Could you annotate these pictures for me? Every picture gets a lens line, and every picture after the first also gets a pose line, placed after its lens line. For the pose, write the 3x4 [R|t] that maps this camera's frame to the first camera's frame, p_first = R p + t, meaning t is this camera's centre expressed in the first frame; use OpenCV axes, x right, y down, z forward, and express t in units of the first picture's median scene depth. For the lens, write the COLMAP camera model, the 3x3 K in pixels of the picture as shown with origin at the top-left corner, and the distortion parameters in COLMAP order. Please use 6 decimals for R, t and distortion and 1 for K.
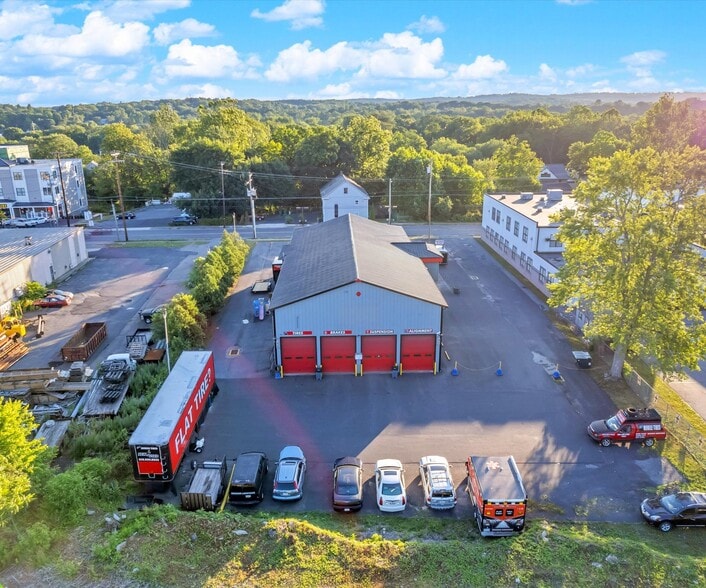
lens RADIAL K [[566.8, 0, 353.0], [0, 566.8, 294.0], [0, 0, 1]] dist [-0.005981, -0.000067]
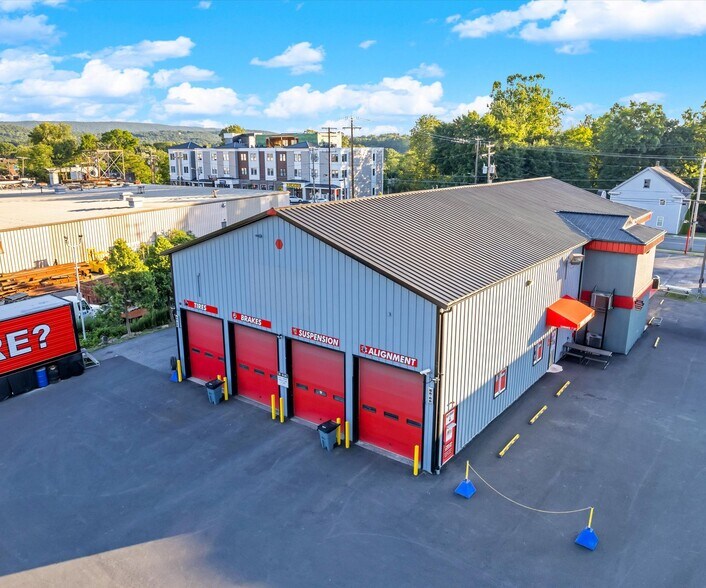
lens RADIAL K [[566.8, 0, 353.0], [0, 566.8, 294.0], [0, 0, 1]] dist [-0.005981, -0.000067]
pose [[0.787135, 0.168227, -0.593395, 0.198711], [-0.199838, 0.979747, 0.012674, 0.012952], [0.583509, 0.108607, 0.804812, 0.391456]]
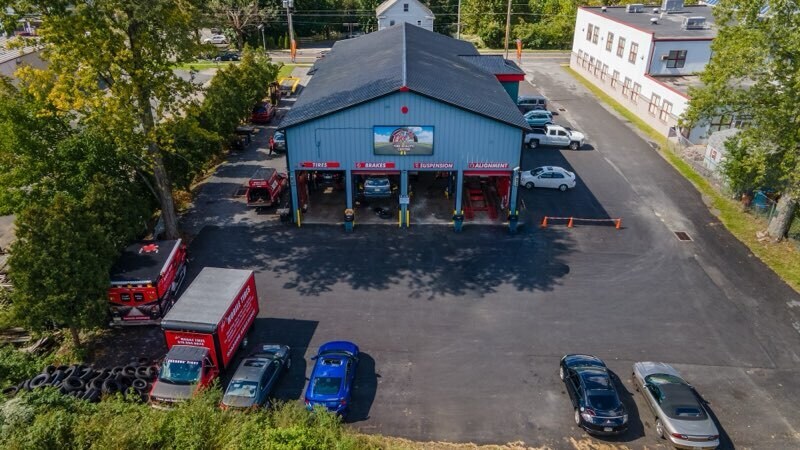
lens RADIAL K [[592.2, 0, 400.0], [0, 592.2, 225.0], [0, 0, 1]] dist [0.072892, -0.000209]
pose [[0.999309, 0.023164, -0.029069, 0.016616], [-0.019227, 0.991448, 0.129079, 0.027097], [0.031810, -0.128431, 0.991208, 0.148868]]
